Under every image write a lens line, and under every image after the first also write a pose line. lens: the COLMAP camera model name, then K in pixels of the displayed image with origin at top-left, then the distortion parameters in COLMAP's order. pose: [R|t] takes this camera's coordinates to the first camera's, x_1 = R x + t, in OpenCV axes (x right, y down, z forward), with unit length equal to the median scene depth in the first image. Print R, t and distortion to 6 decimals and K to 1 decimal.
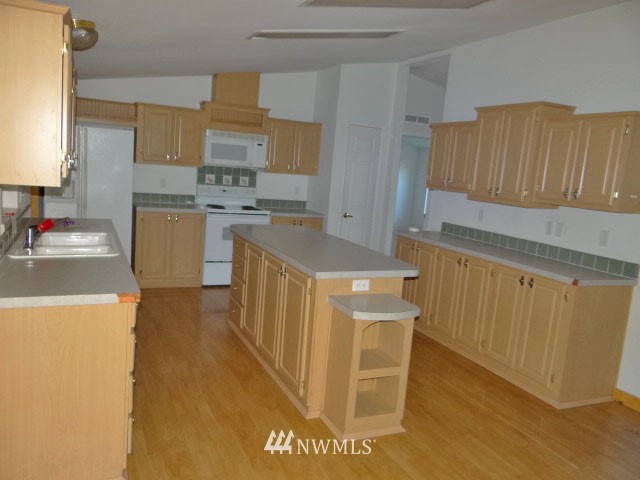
lens RADIAL K [[500.2, 0, 320.0], [0, 500.2, 240.0], [0, 0, 1]] dist [0.002547, 0.000170]
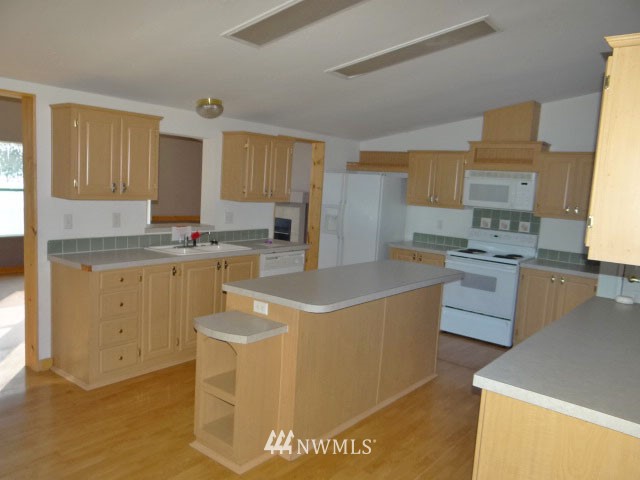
lens RADIAL K [[504.0, 0, 320.0], [0, 504.0, 240.0], [0, 0, 1]] dist [-0.095871, 0.000336]
pose [[0.437813, 0.043208, -0.898027, 0.499985], [-0.161310, 0.986411, -0.031183, -0.012407], [0.884477, 0.158513, 0.438833, 0.337175]]
